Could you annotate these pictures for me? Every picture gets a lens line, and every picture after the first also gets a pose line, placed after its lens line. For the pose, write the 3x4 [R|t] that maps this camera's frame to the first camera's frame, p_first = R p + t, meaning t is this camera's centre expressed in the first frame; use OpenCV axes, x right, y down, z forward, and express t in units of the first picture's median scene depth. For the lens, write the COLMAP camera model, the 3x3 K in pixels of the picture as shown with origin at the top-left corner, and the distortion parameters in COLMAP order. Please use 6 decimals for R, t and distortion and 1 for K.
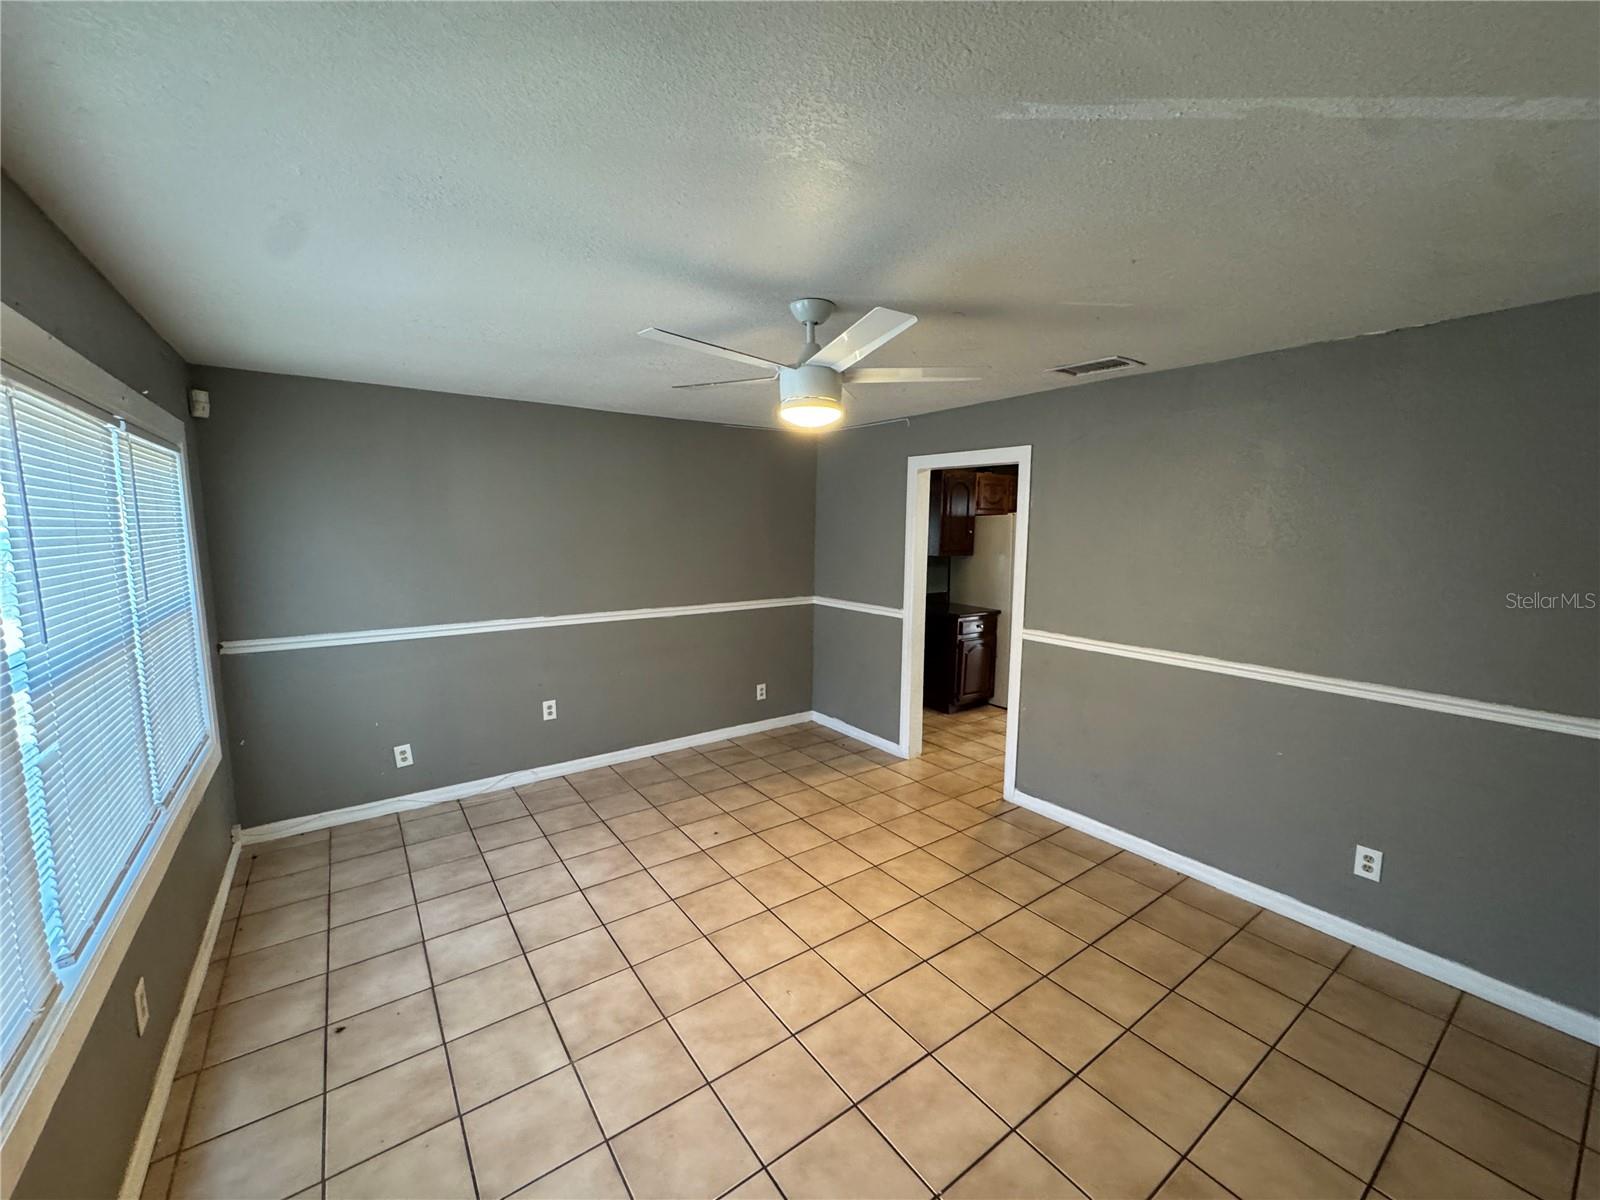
lens RADIAL K [[636.8, 0, 795.7], [0, 636.8, 597.3], [0, 0, 1]] dist [-0.002349, 0.000308]
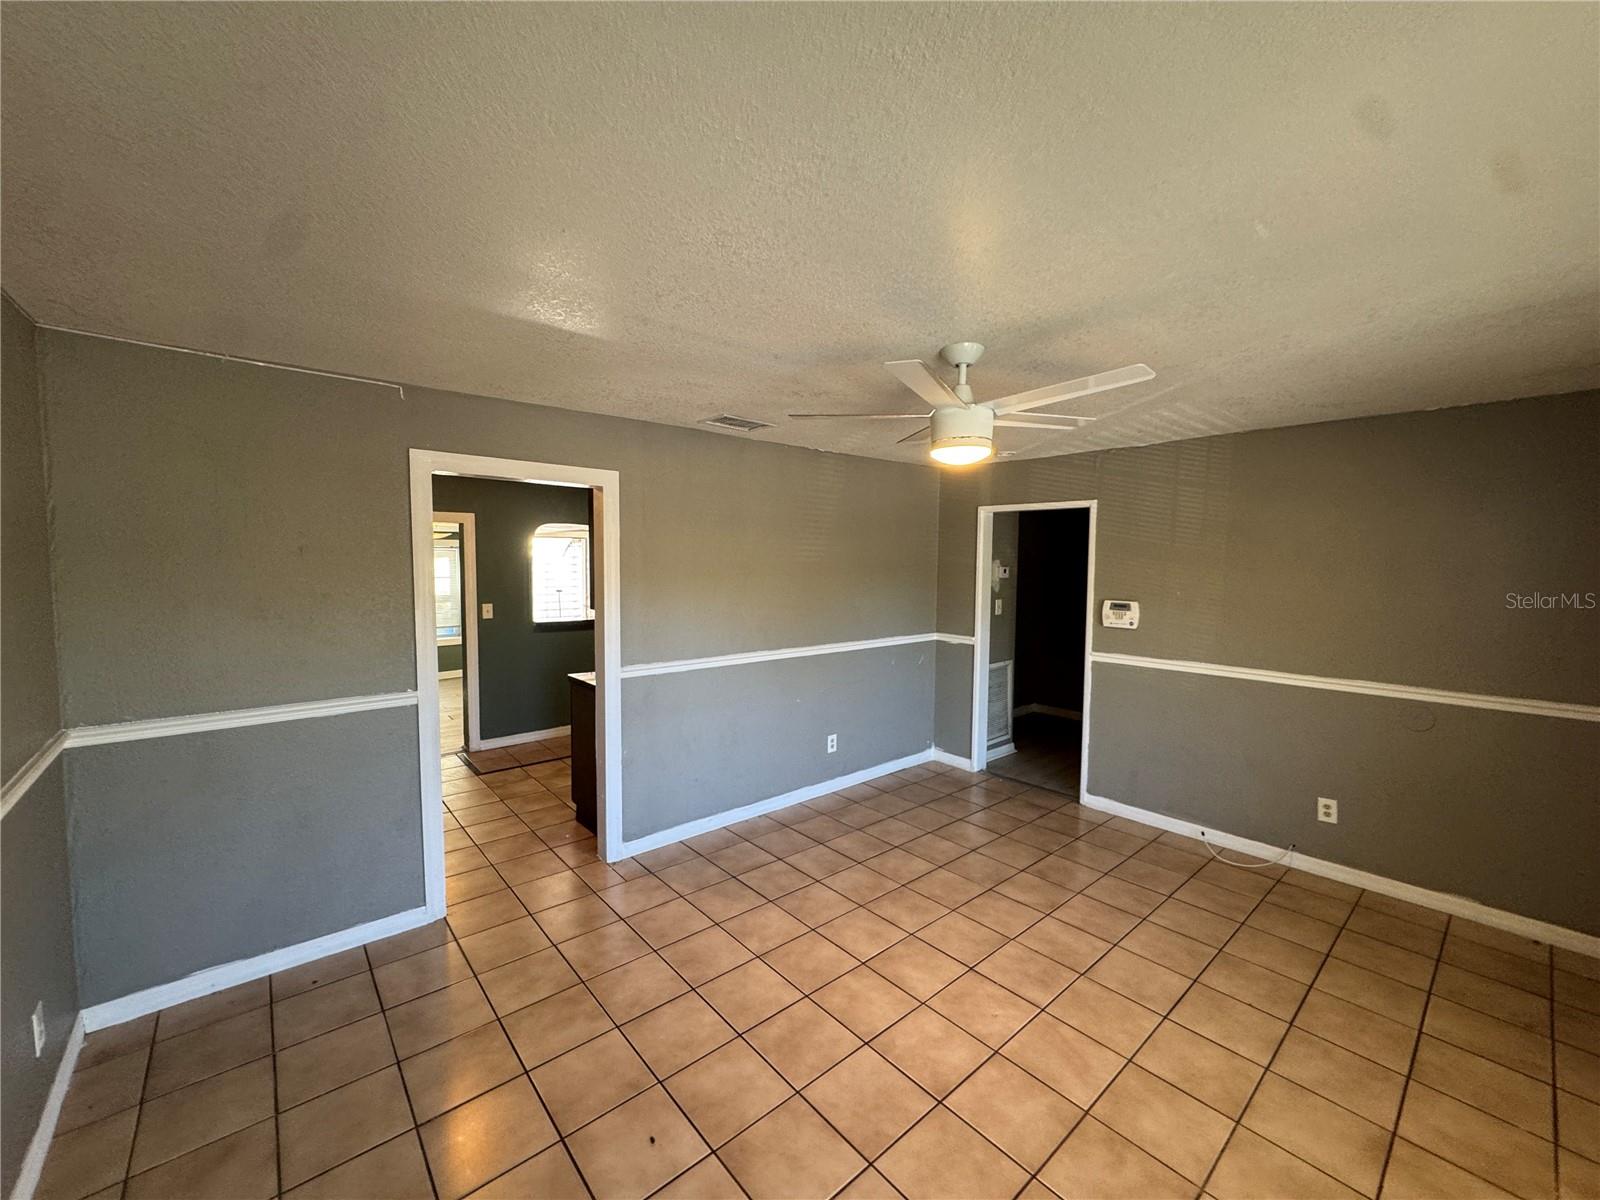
lens RADIAL K [[636.8, 0, 796.7], [0, 636.8, 605.8], [0, 0, 1]] dist [-0.002349, 0.000308]
pose [[-0.087359, -0.082249, 0.992776, -0.735293], [0.106012, 0.990159, 0.091361, -0.124568], [-0.990520, 0.113227, -0.077780, 1.026502]]
